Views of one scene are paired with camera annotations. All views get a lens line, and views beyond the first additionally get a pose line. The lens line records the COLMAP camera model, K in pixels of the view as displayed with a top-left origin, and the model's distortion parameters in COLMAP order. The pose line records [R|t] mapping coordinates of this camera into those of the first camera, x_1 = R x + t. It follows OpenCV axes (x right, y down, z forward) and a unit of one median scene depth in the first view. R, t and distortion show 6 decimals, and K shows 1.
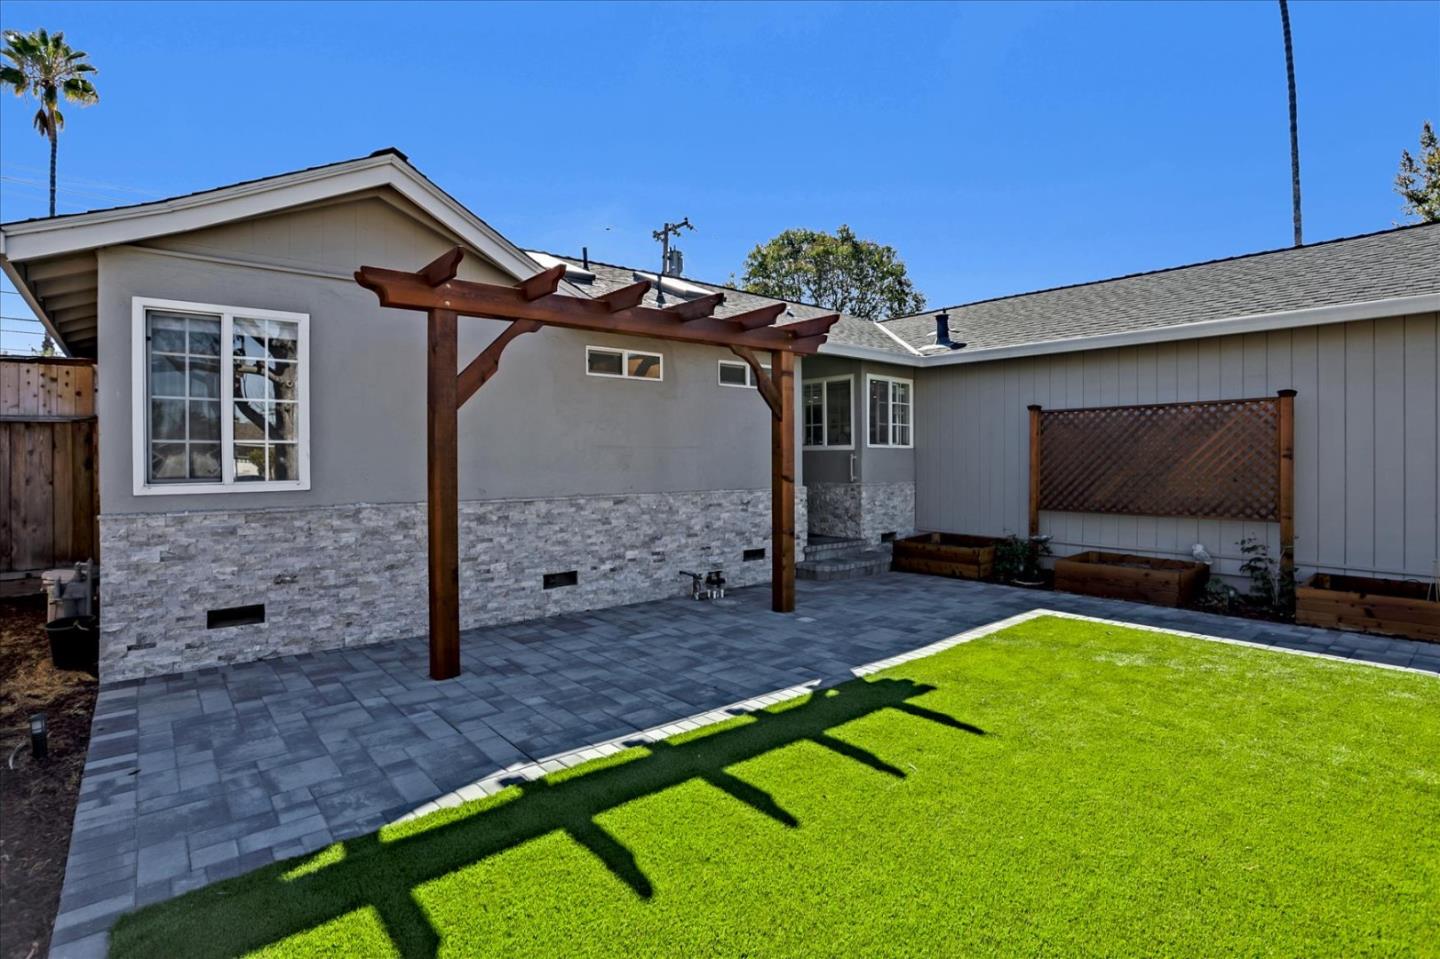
lens RADIAL K [[714.7, 0, 713.6], [0, 714.7, 461.8], [0, 0, 1]] dist [-0.072982, 0.030467]
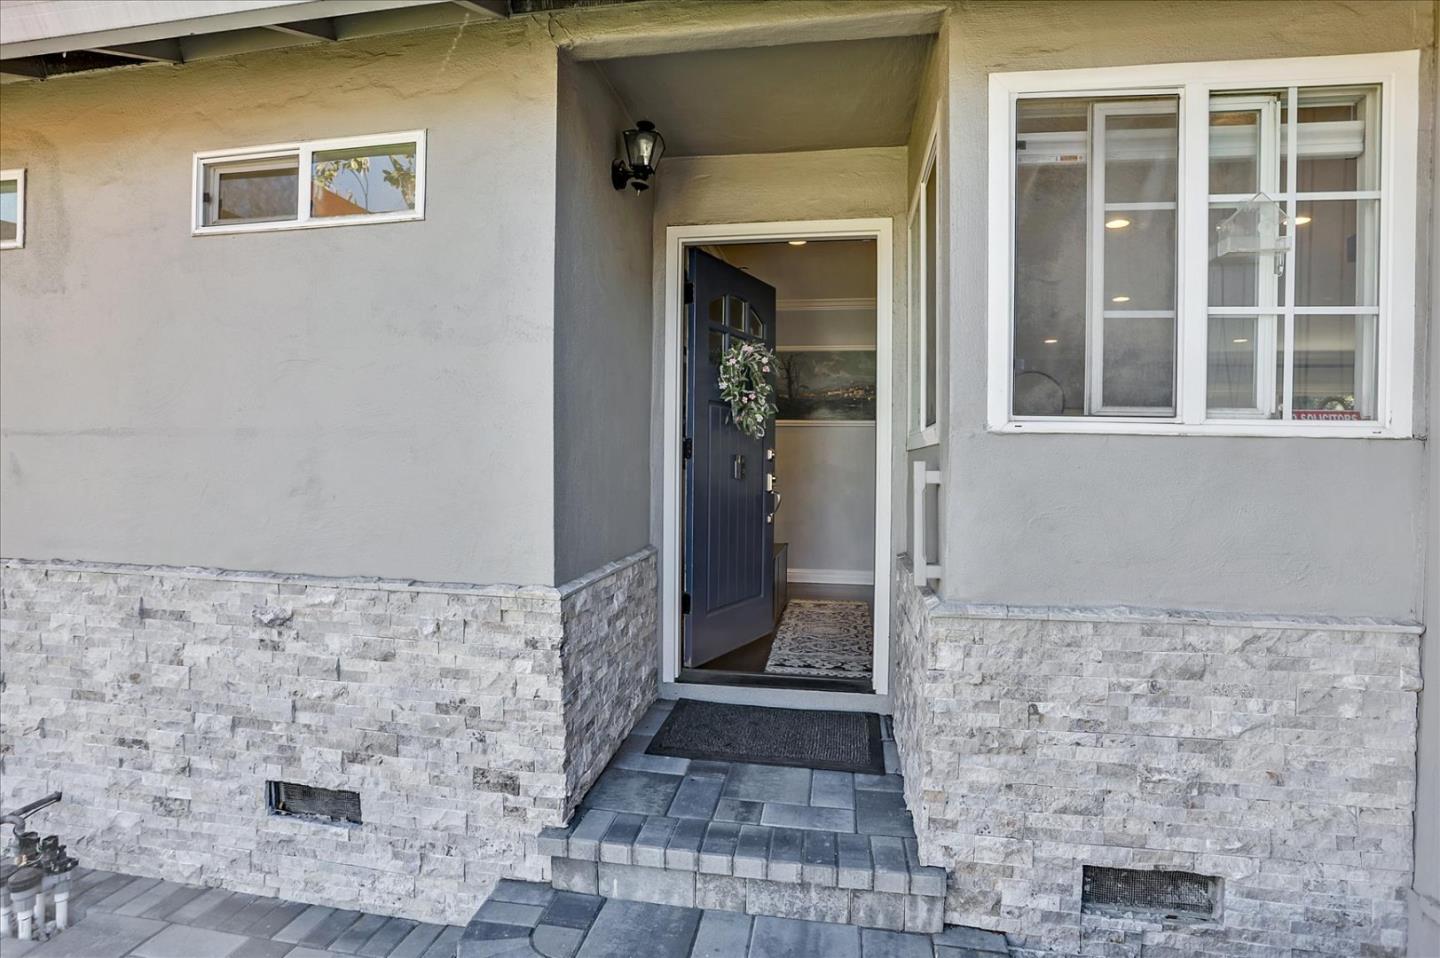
lens RADIAL K [[714.7, 0, 713.6], [0, 714.7, 461.3], [0, 0, 1]] dist [-0.072982, 0.030467]
pose [[0.647828, 0.017875, -0.761577, 0.428566], [-0.019442, 0.999787, 0.006927, -0.015363], [0.761539, 0.010319, 0.648037, 1.083580]]
